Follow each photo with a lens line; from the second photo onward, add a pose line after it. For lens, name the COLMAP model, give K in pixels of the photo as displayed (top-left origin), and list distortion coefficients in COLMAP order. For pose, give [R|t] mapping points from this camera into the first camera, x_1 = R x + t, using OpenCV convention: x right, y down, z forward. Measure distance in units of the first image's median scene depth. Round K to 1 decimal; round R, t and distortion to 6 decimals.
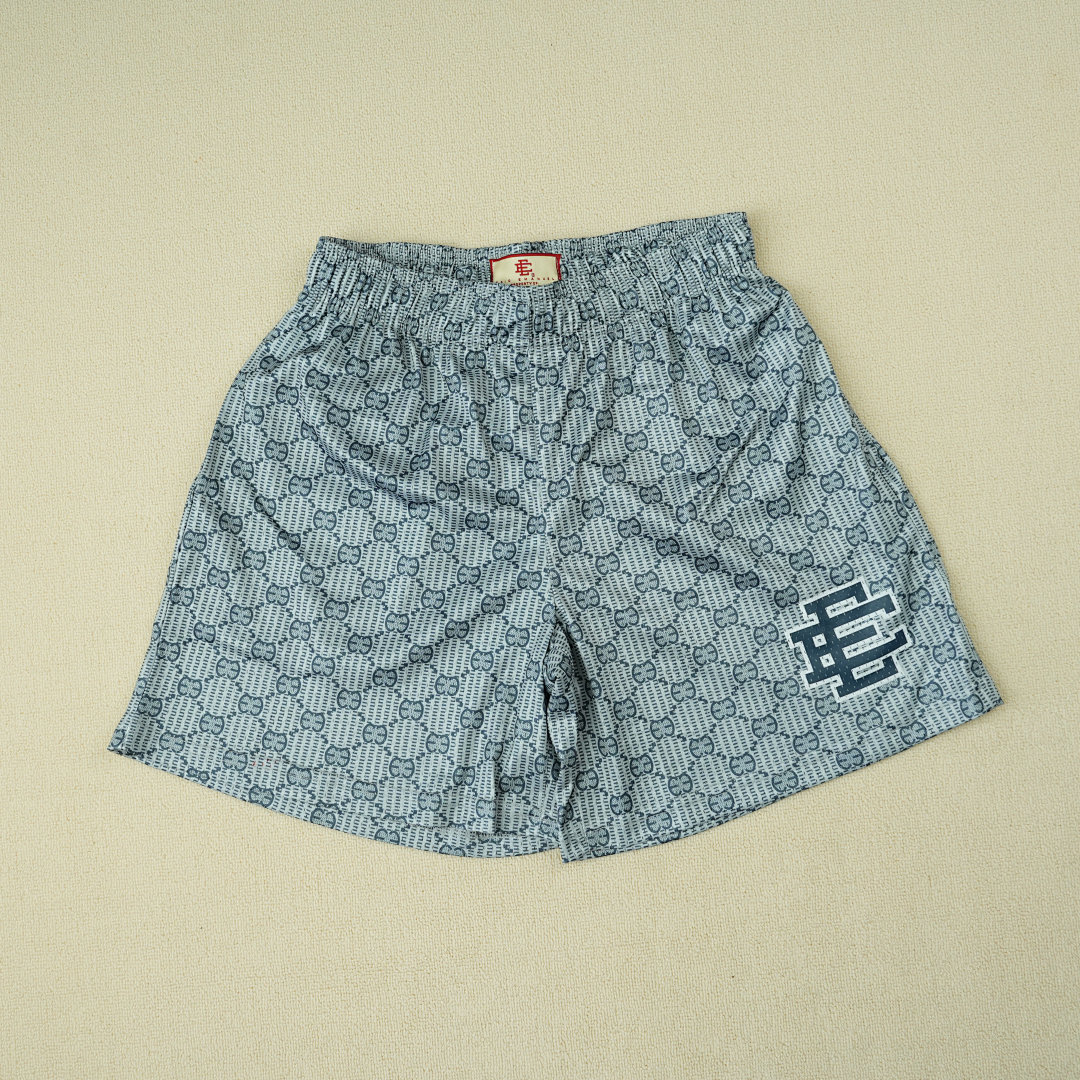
lens RADIAL K [[1078.2, 0, 540.0], [0, 1078.2, 540.0], [0, 0, 1]] dist [-0.050763, 0.067618]
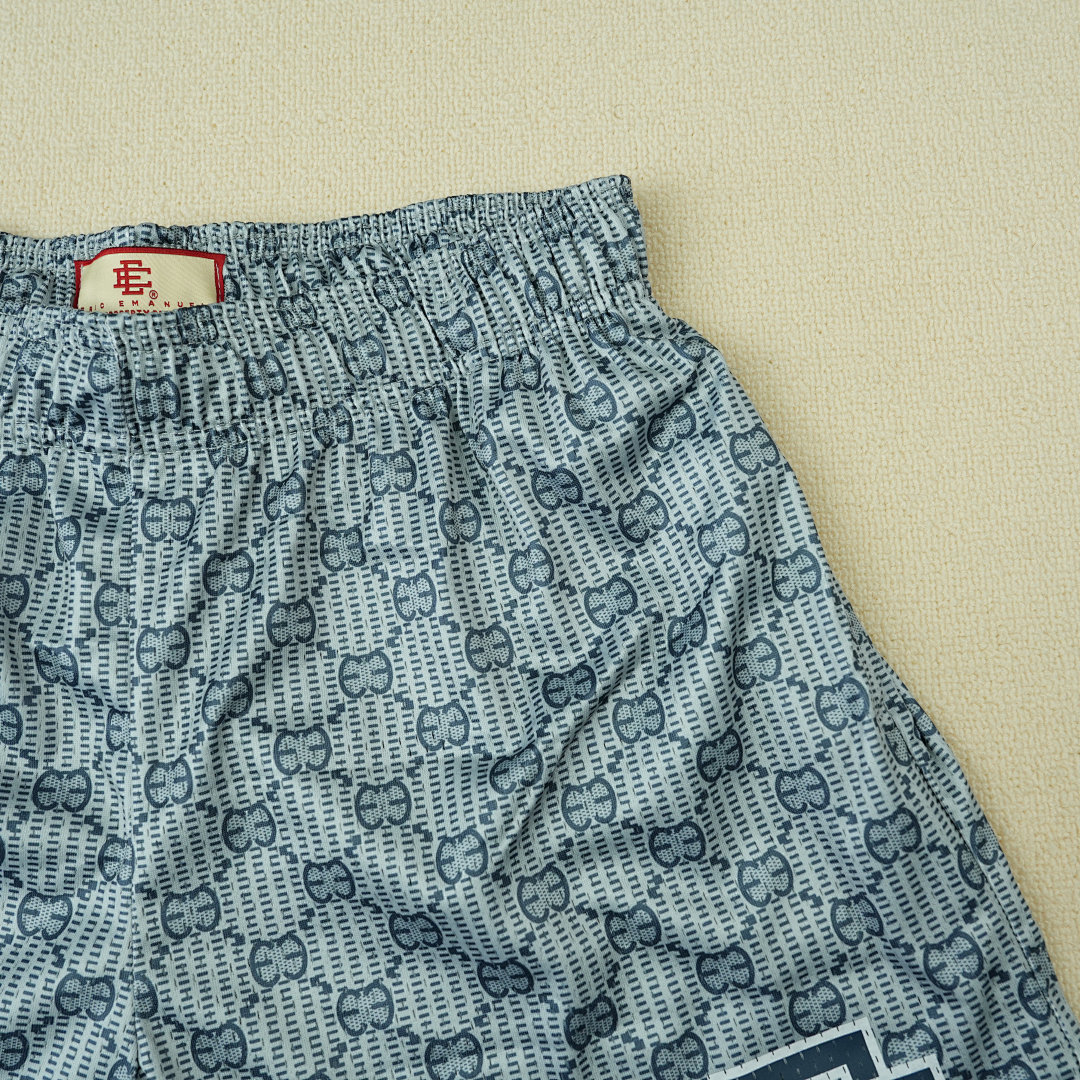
lens RADIAL K [[1078.2, 0, 540.0], [0, 1078.2, 540.0], [0, 0, 1]] dist [-0.050763, 0.067618]
pose [[0.999103, 0.042348, 0.000717, 0.160127], [-0.042094, 0.994707, -0.093735, -0.109018], [-0.004683, 0.093620, 0.995597, 0.562950]]
